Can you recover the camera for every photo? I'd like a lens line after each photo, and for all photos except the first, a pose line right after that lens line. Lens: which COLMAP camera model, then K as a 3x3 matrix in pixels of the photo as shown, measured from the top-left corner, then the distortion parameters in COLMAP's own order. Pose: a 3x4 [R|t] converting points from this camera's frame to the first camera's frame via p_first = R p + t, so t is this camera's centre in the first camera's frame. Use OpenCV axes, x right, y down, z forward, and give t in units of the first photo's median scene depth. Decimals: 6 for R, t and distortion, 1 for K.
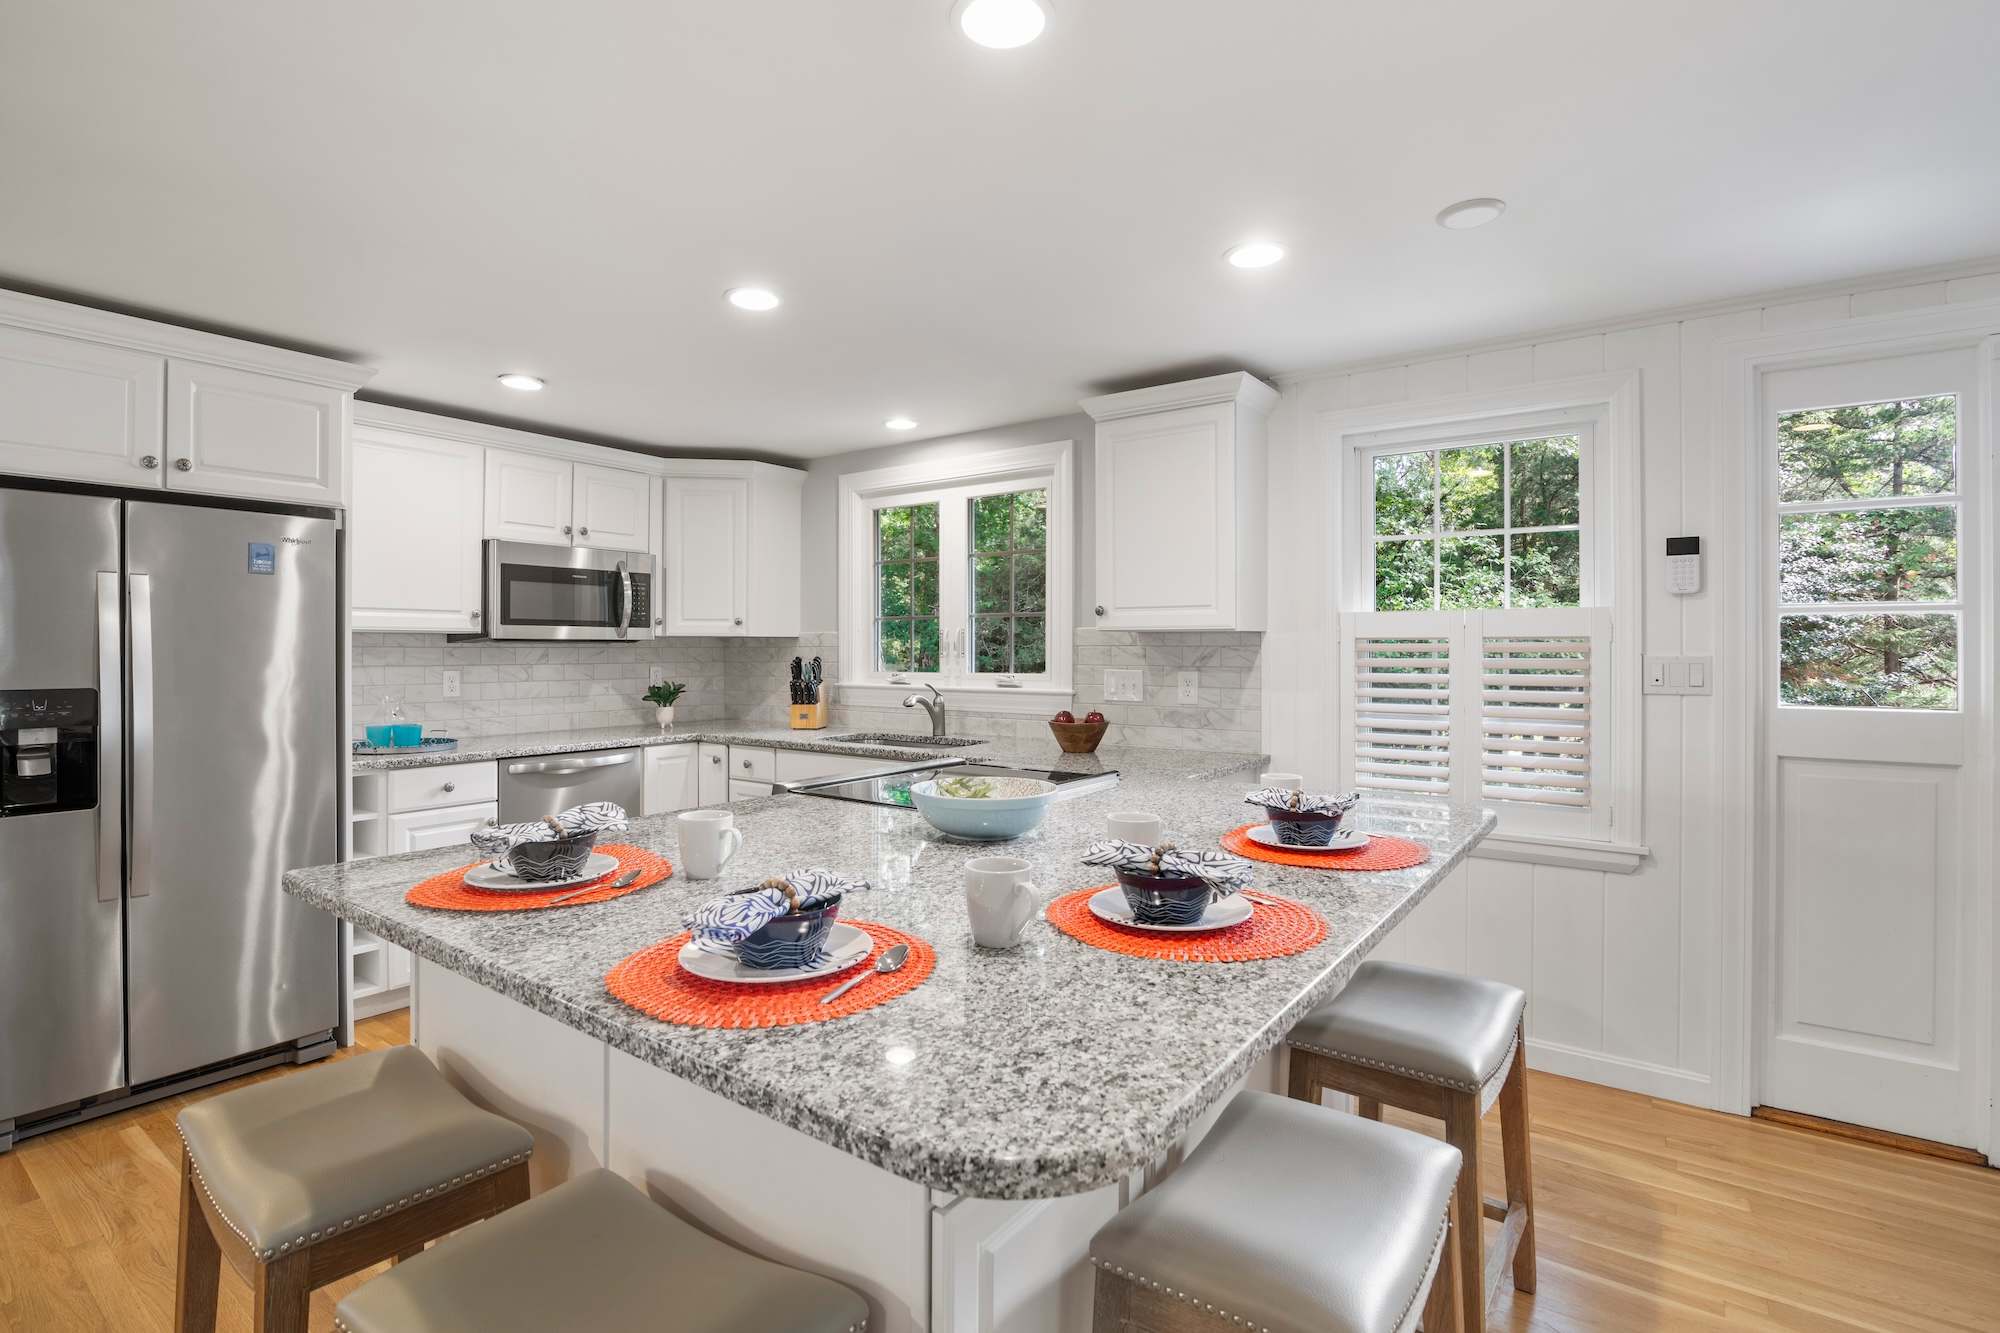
lens RADIAL K [[952.4, 0, 996.8], [0, 952.4, 640.7], [0, 0, 1]] dist [-0.000648, 0.000007]
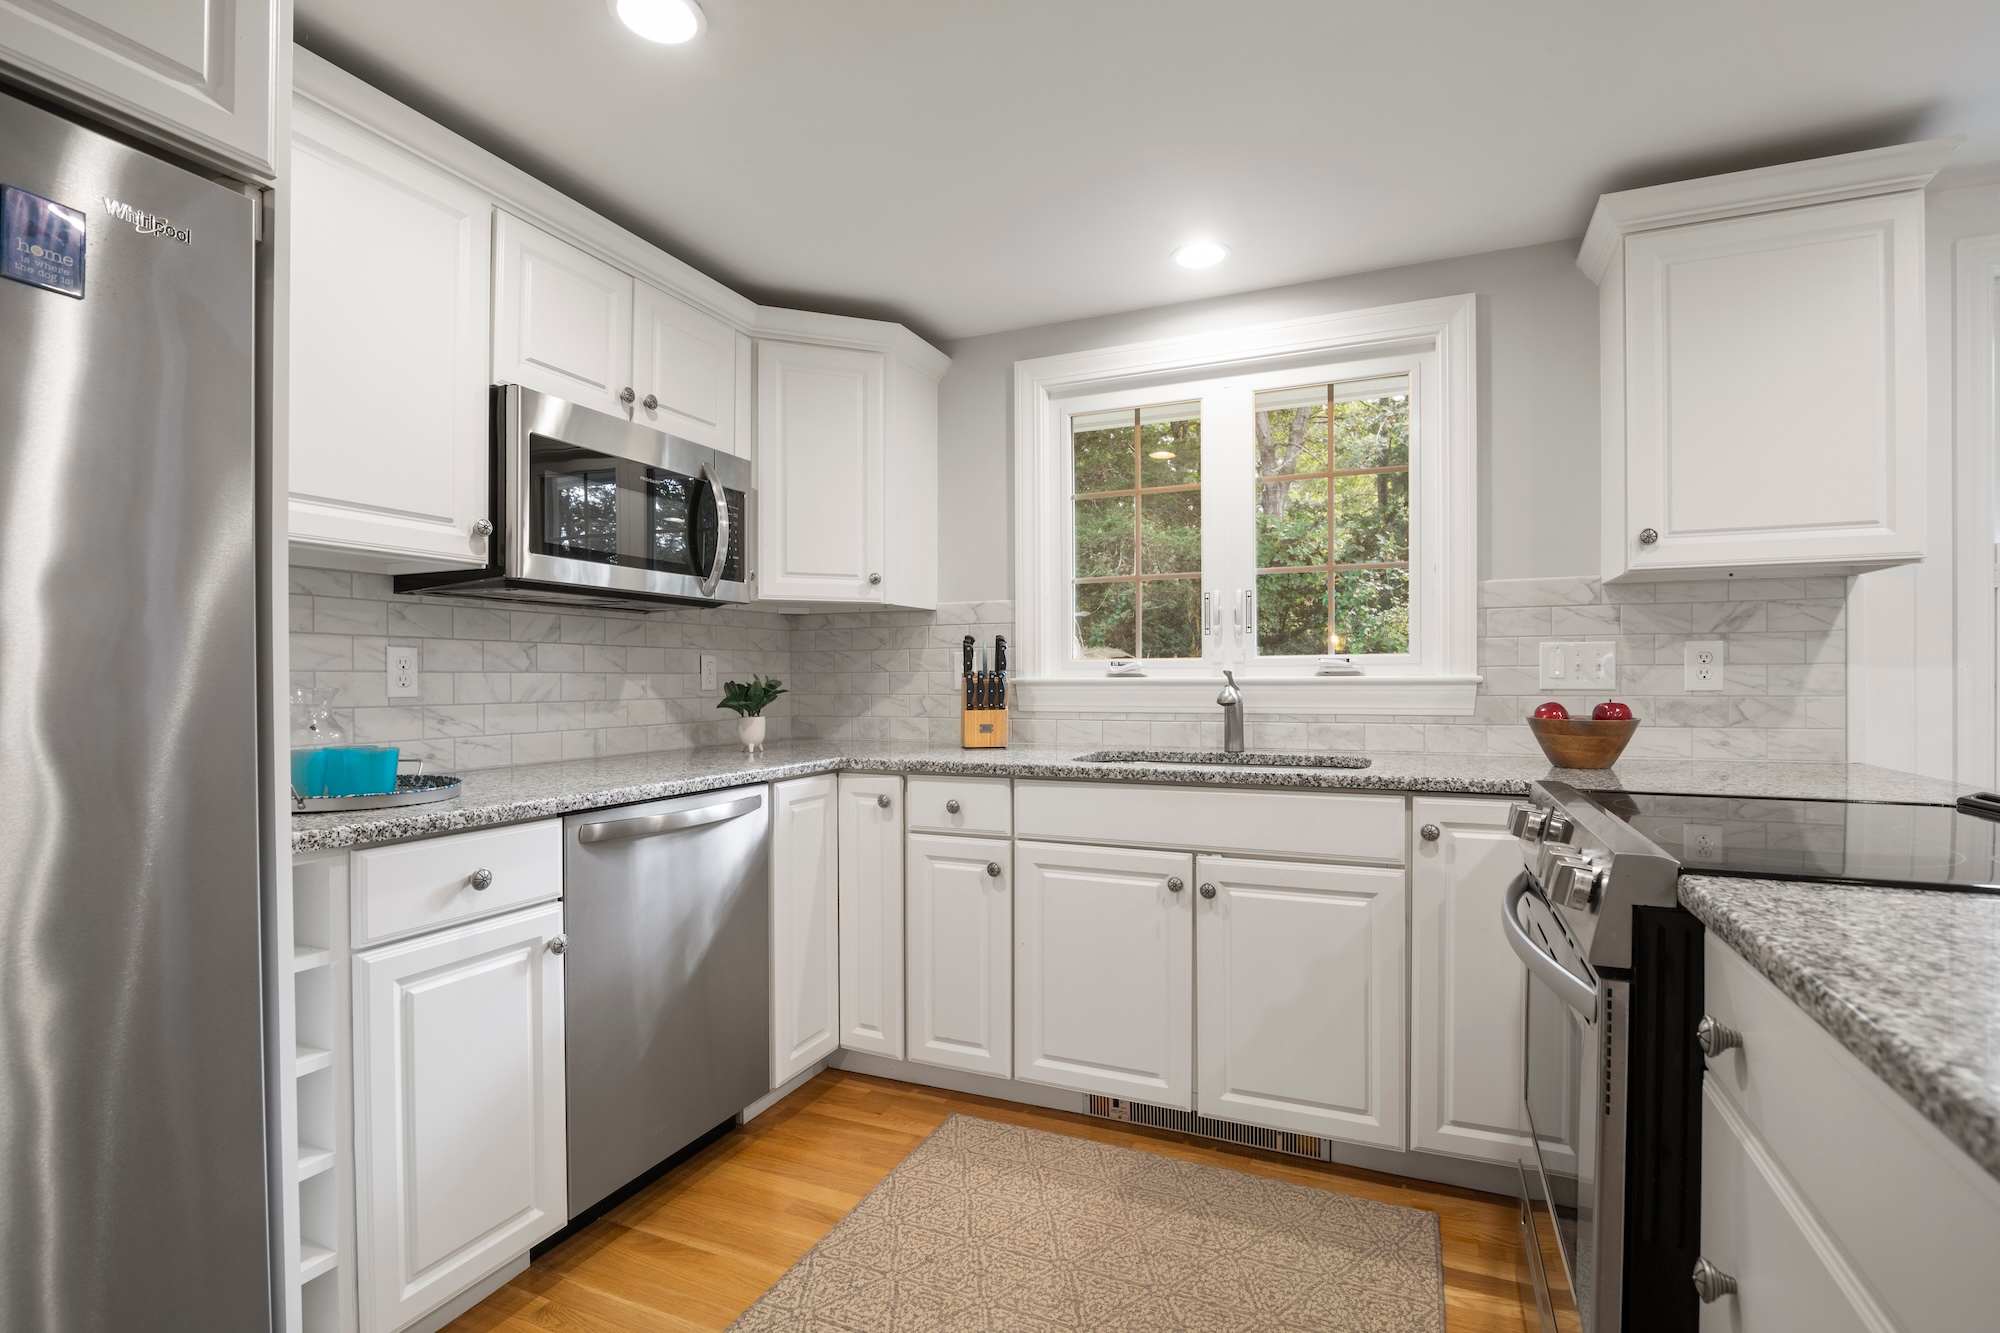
lens RADIAL K [[940.7, 0, 1008.8], [0, 940.7, 677.9], [0, 0, 1]] dist [-0.009150, -0.000079]
pose [[0.975893, -0.005162, 0.218190, -0.355255], [0.003559, 0.999964, 0.007739, 0.044940], [-0.218222, -0.006776, 0.975876, 0.419867]]
